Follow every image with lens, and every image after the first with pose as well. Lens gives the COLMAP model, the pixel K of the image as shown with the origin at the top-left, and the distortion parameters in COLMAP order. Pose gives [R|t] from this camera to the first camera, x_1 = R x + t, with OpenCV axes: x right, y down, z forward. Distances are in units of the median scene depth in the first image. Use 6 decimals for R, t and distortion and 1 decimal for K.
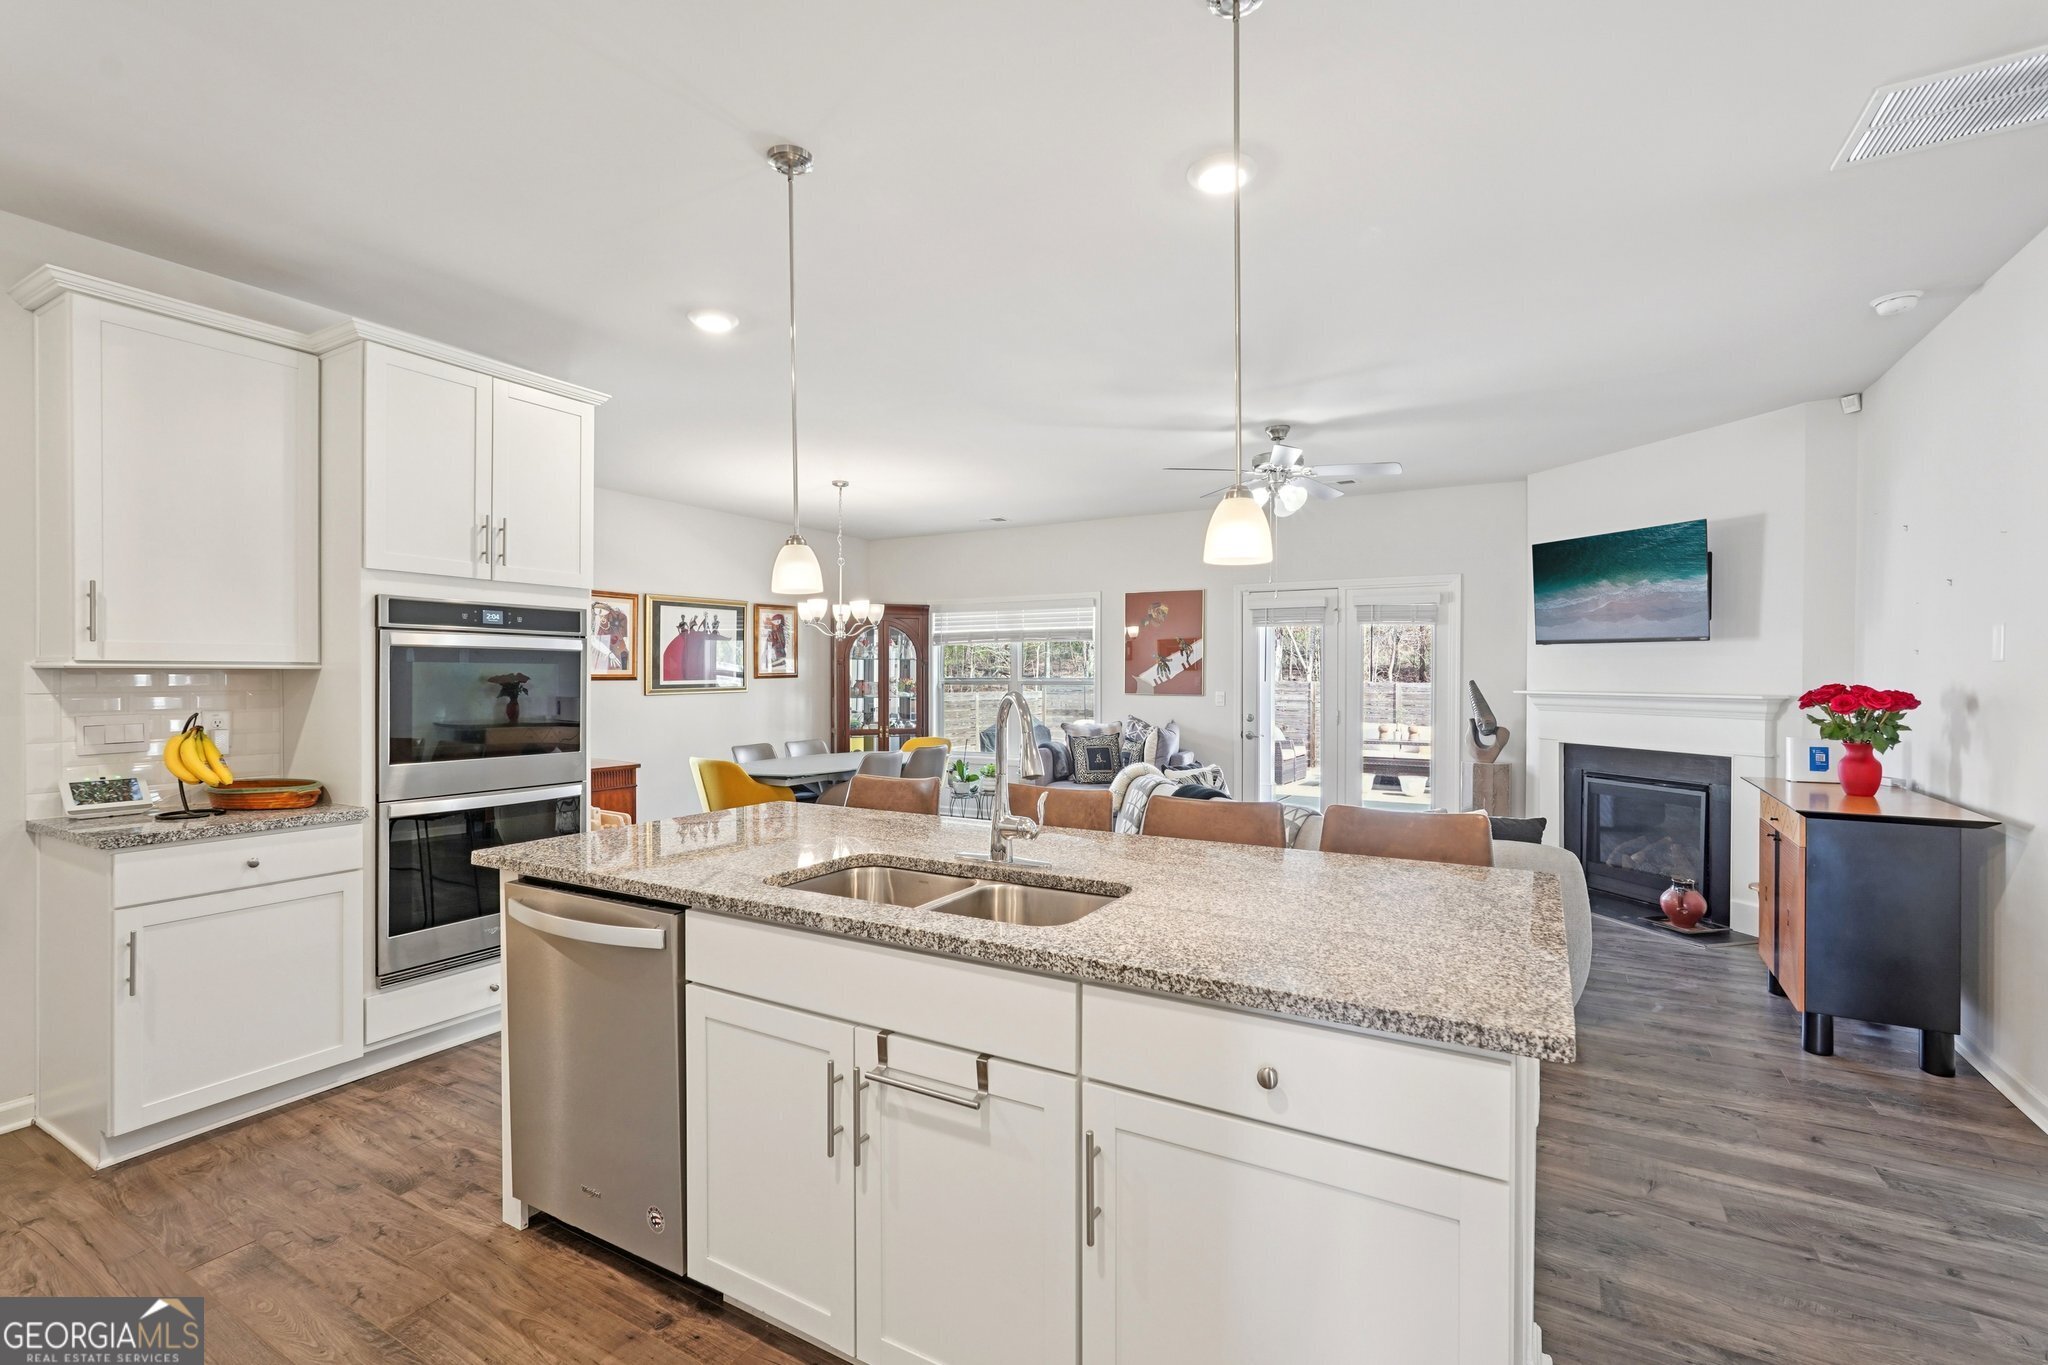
lens RADIAL K [[914.1, 0, 1018.7], [0, 914.1, 675.7], [0, 0, 1]] dist [-0.013492, 0.007803]
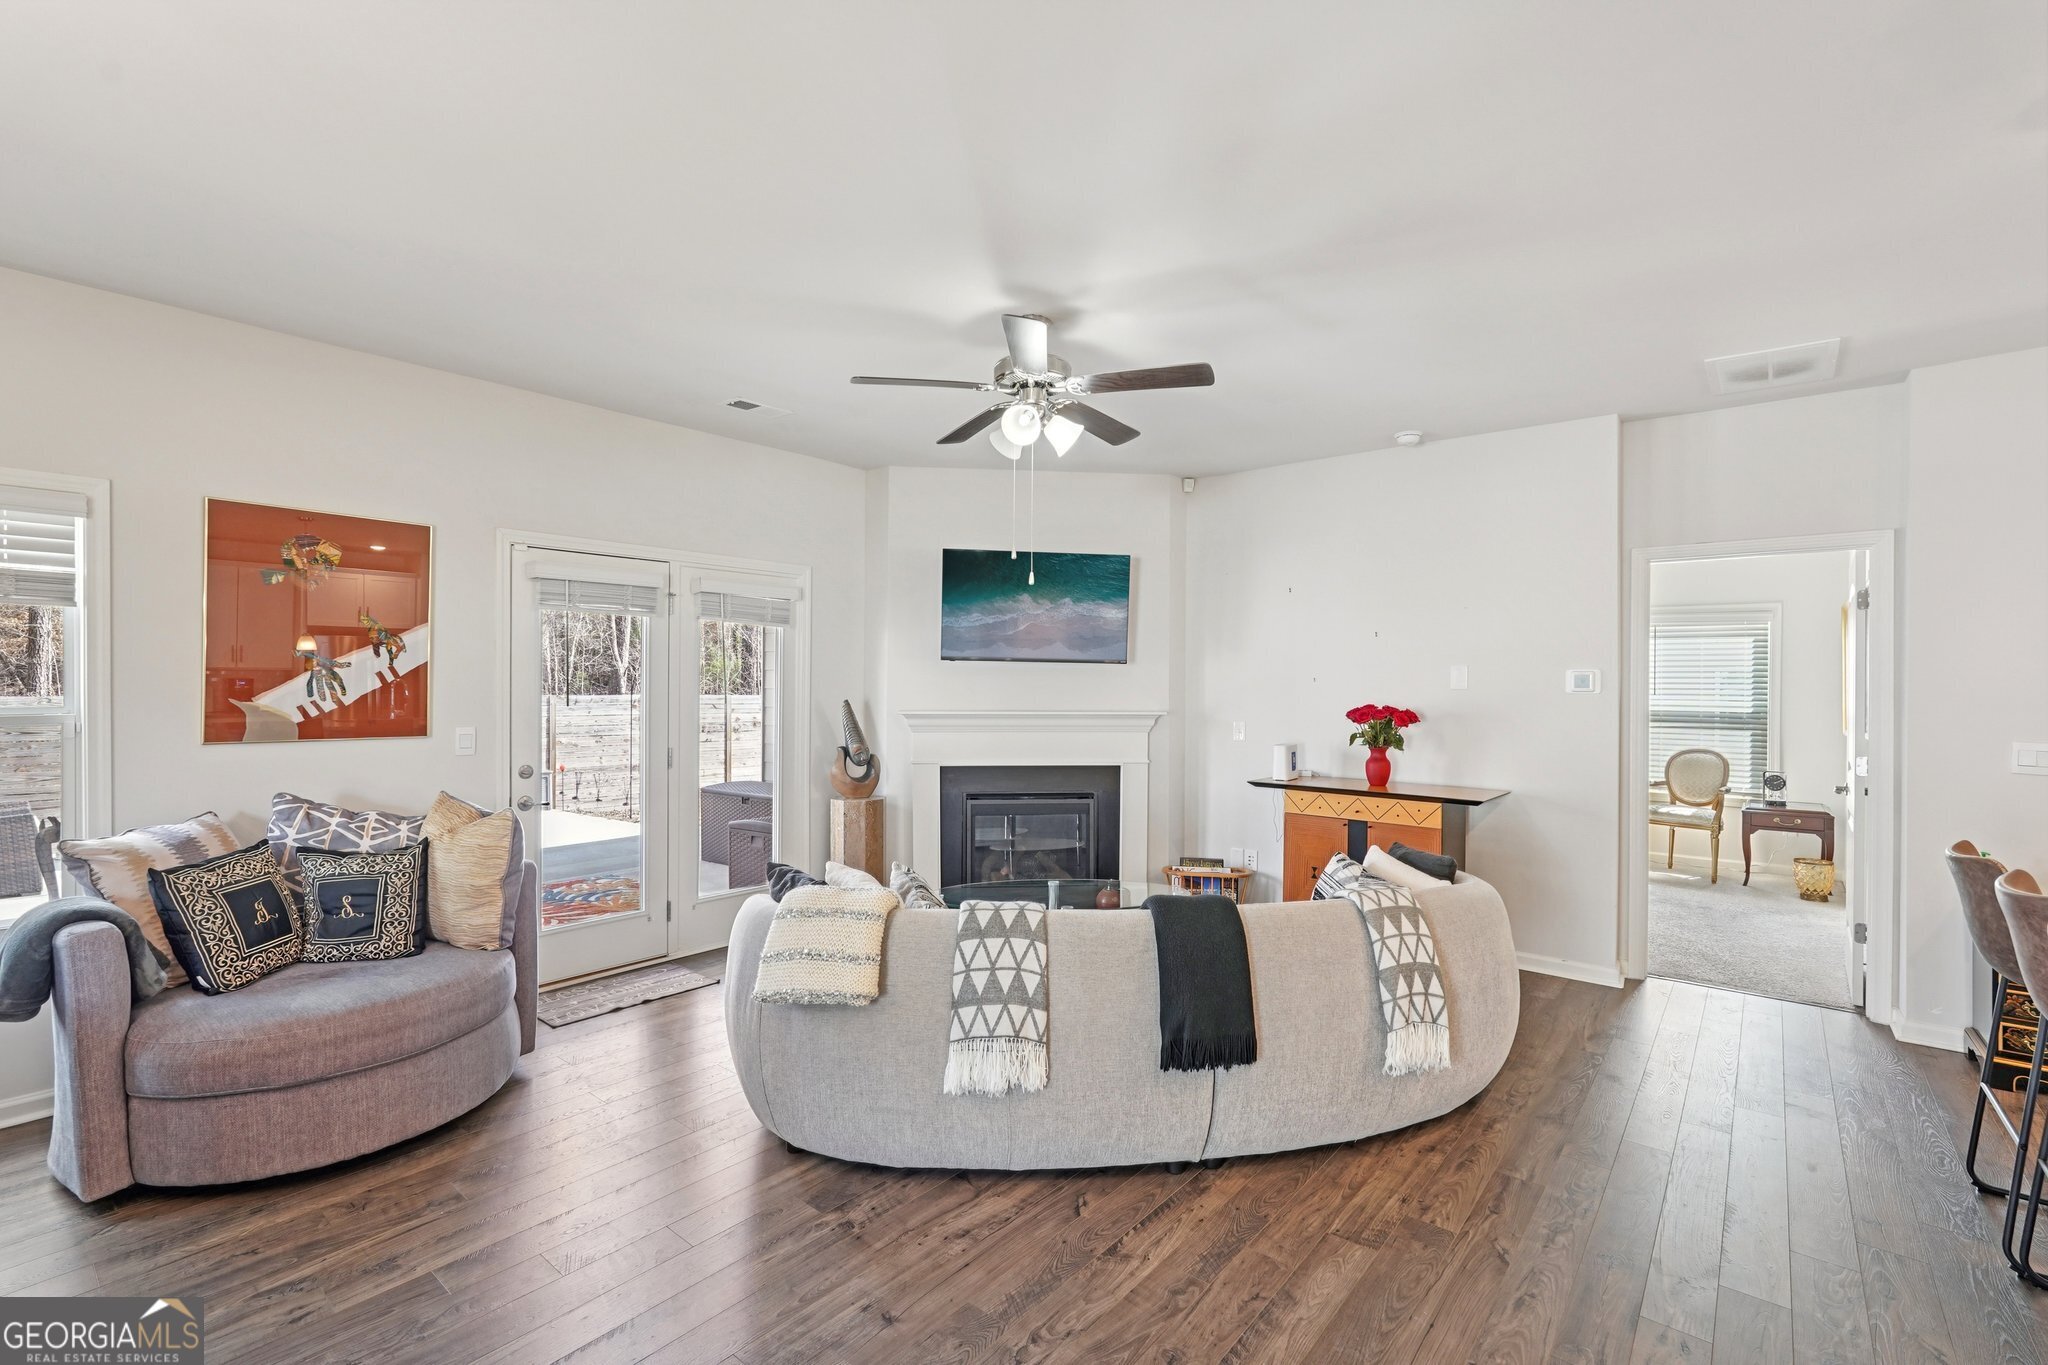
lens RADIAL K [[901.0, 0, 1024.0], [0, 901.0, 682.5], [0, 0, 1]] dist [-0.002713, -0.000061]
pose [[0.164948, -0.000124, 0.986302, -0.392962], [-0.004982, 0.999987, 0.000959, -0.017016], [-0.986290, -0.005072, 0.164945, 1.004863]]
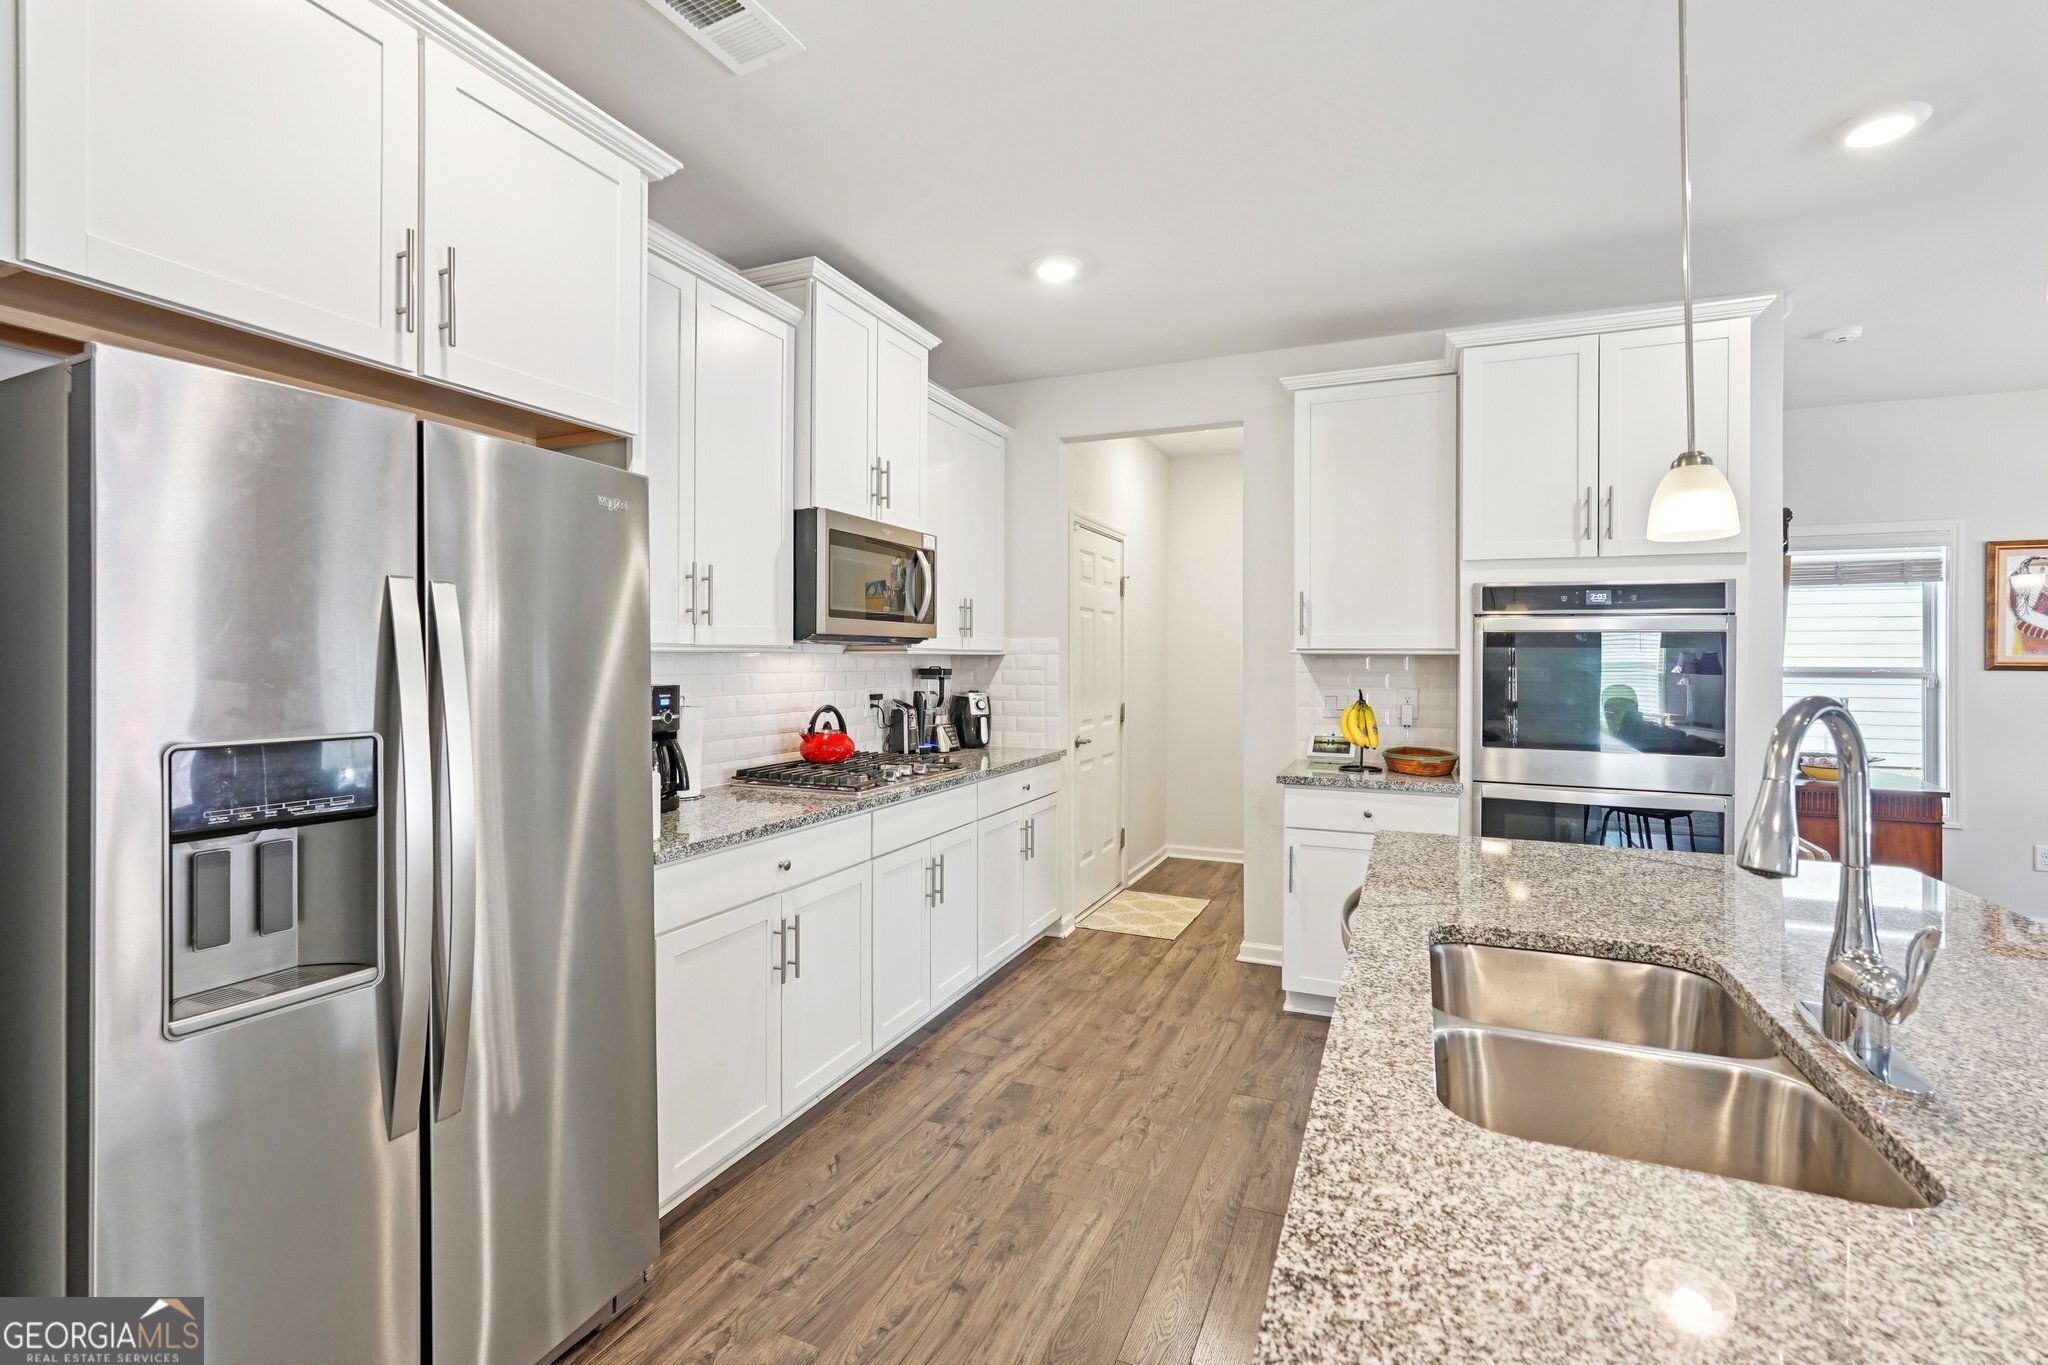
lens RADIAL K [[919.5, 0, 1023.8], [0, 919.5, 654.9], [0, 0, 1]] dist [-0.004201, 0.000742]
pose [[0.123247, -0.001795, -0.992374, 0.195847], [-0.005968, 0.999979, -0.002550, -0.000744], [0.992358, 0.006237, 0.123234, 0.236325]]
